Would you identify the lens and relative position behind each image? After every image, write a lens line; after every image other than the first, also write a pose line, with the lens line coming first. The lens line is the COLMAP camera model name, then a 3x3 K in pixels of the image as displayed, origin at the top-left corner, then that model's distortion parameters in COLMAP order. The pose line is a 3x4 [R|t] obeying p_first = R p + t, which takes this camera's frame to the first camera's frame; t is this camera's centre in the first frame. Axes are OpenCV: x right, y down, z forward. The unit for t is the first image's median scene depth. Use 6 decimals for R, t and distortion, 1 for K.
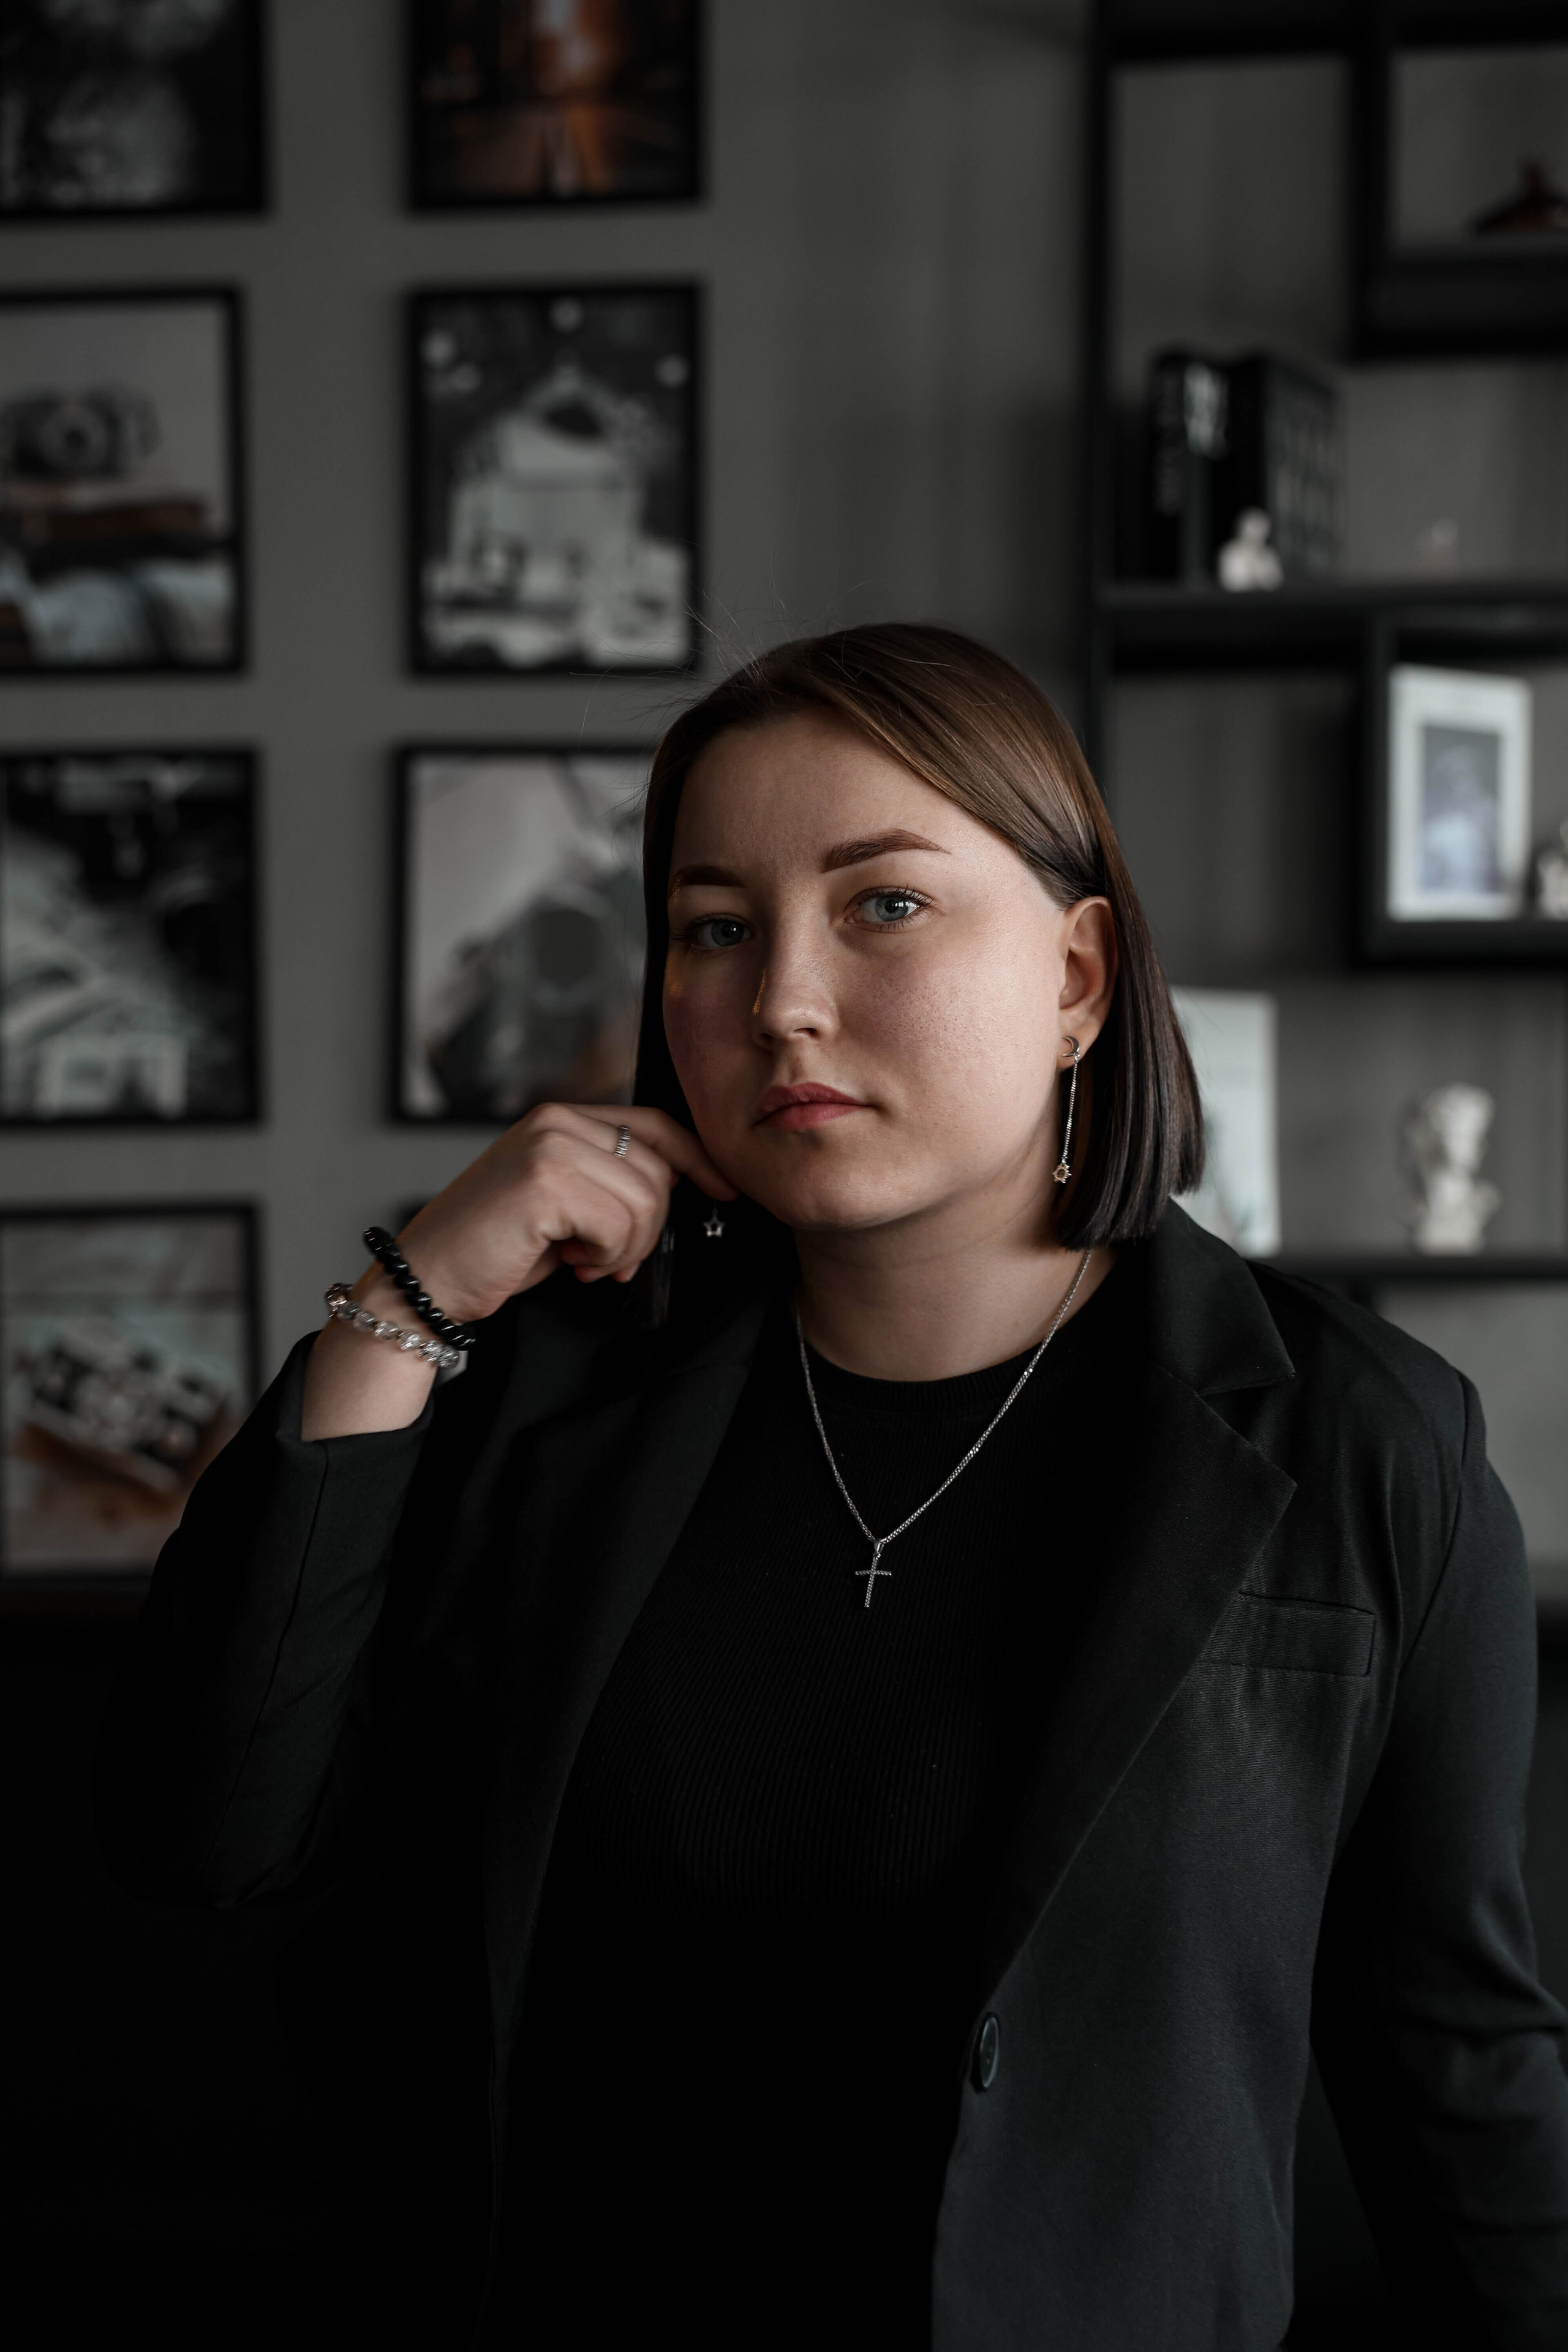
lens RADIAL K [[2857.2, 0, 798.6], [0, 2857.2, 1160.0], [0, 0, 1]] dist [0.072228, 0.000000]
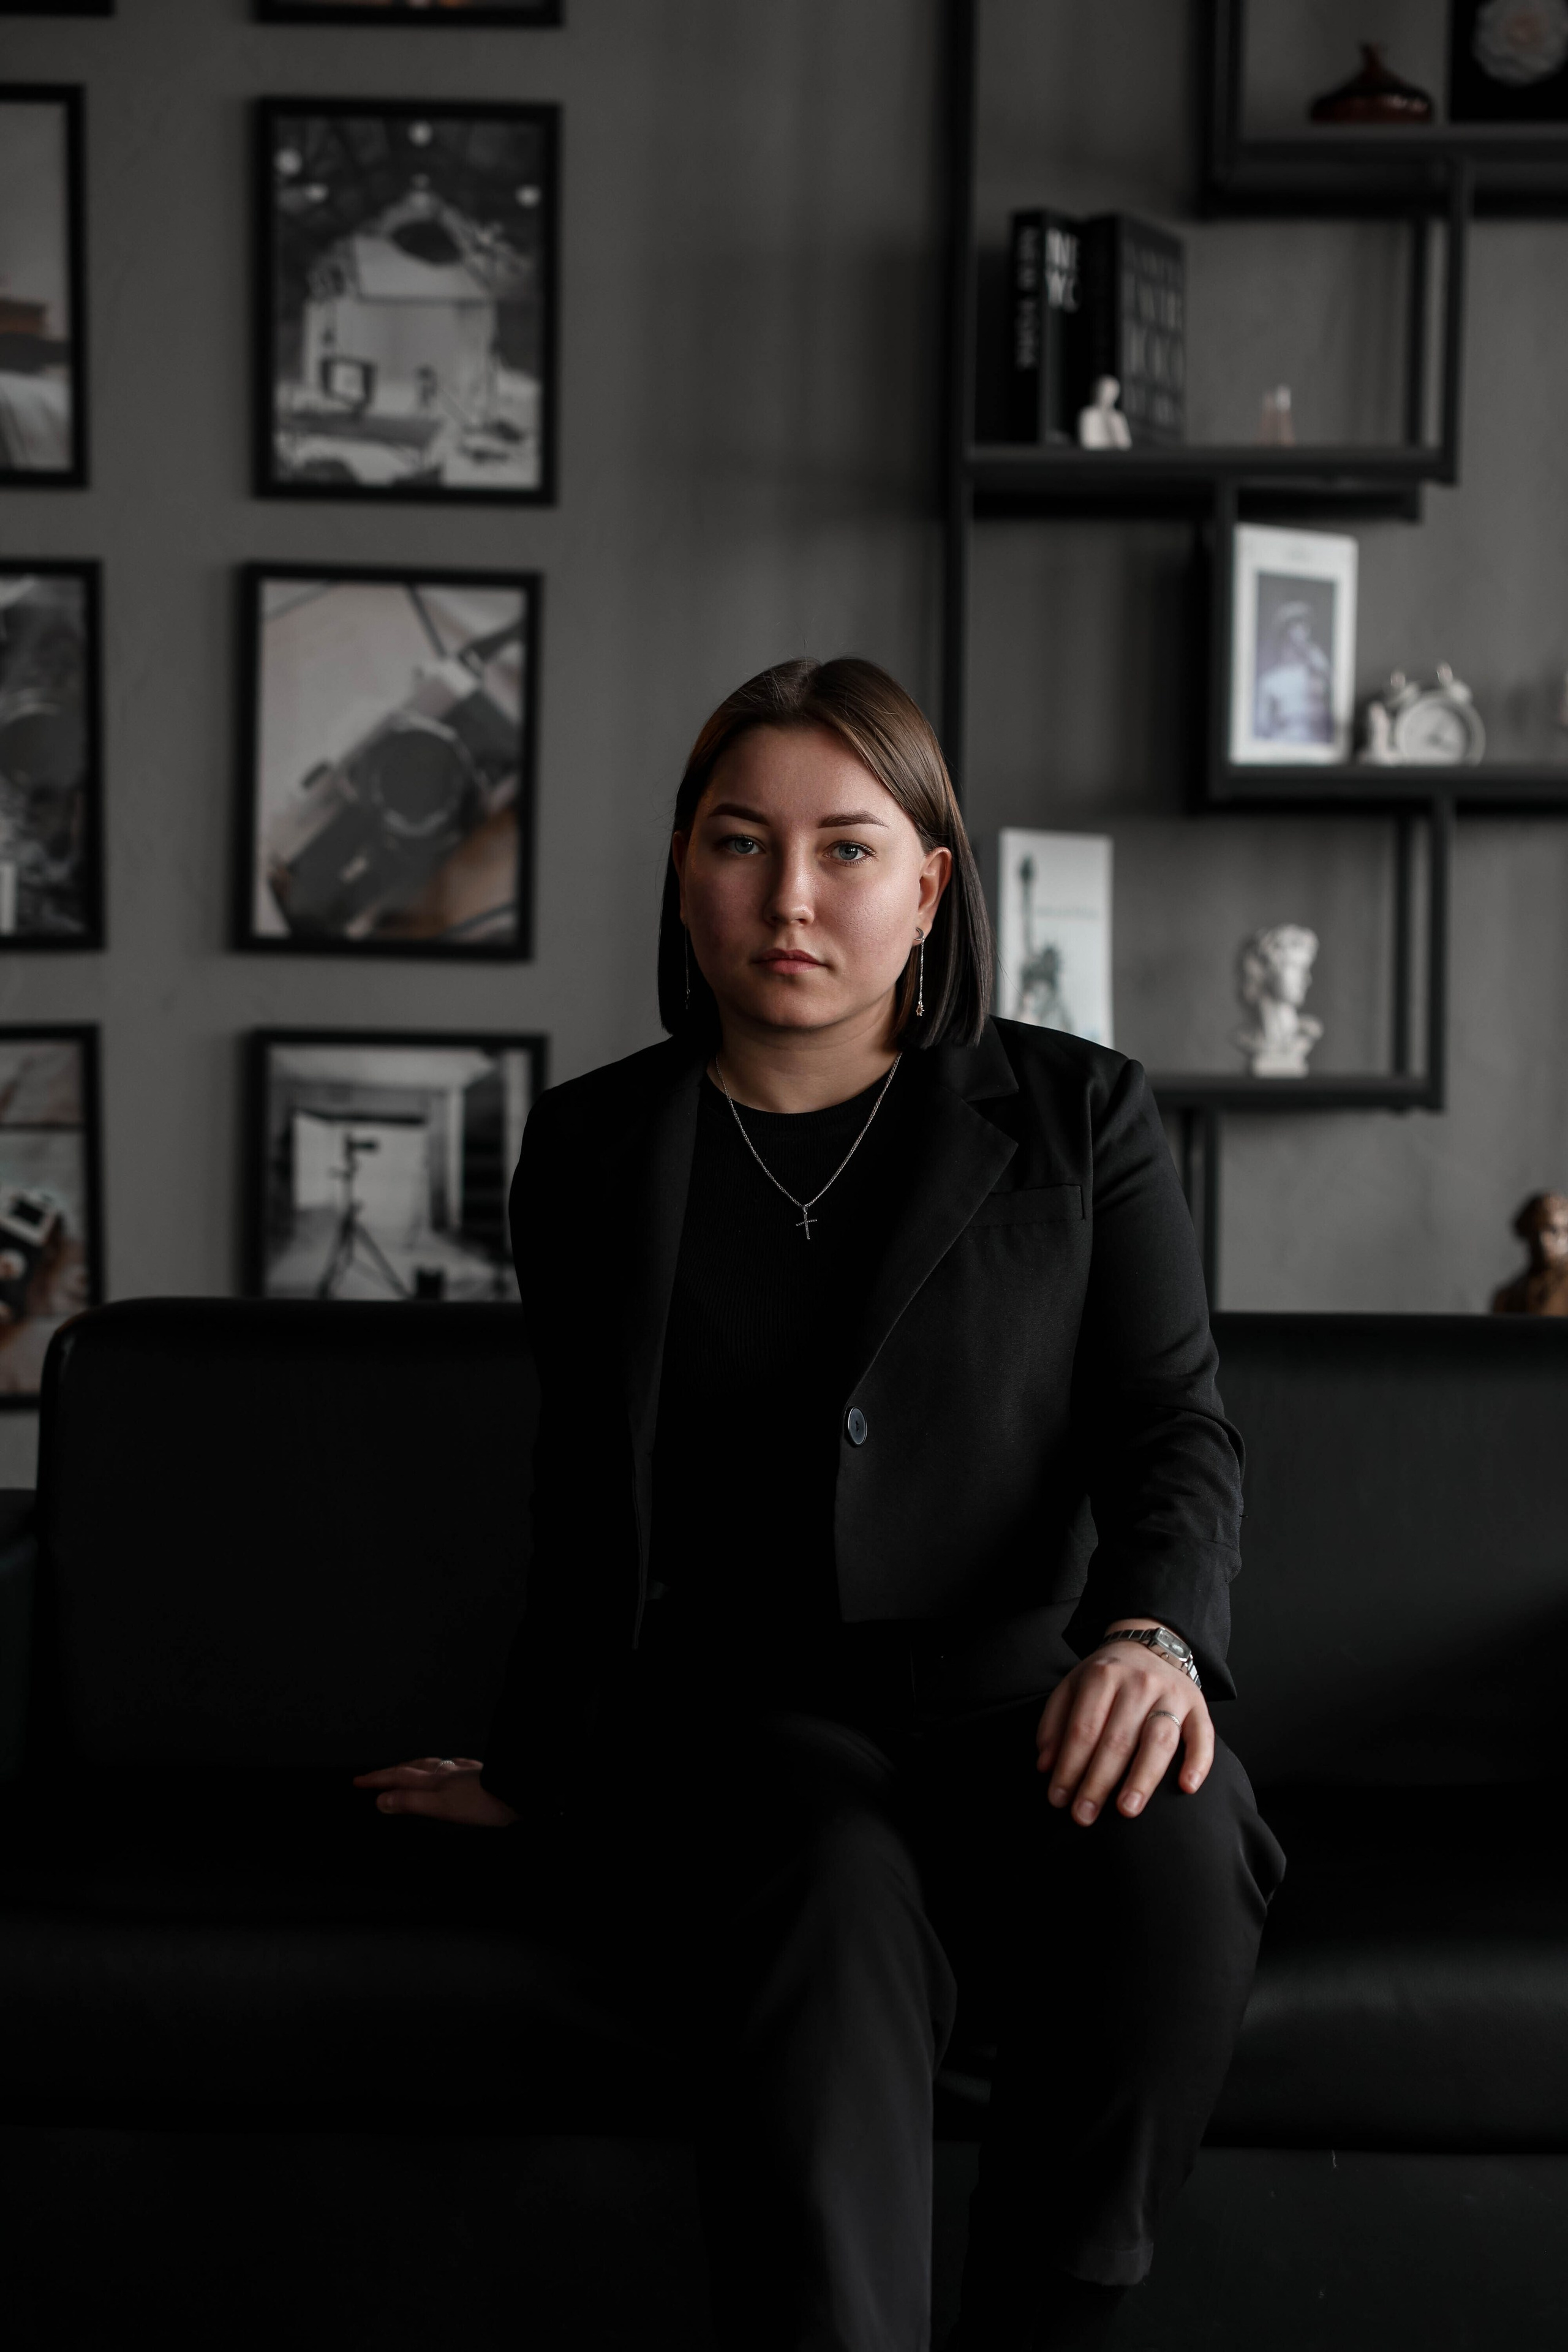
lens RADIAL K [[4358.1, 0, 797.4], [0, 4358.1, 1159.4], [0, 0, 1]] dist [0.215862, 0.000000]
pose [[0.992116, 0.003947, 0.125257, -0.145011], [-0.007909, 0.999483, 0.031152, 0.011887], [-0.125070, -0.031897, 0.991635, -0.553223]]
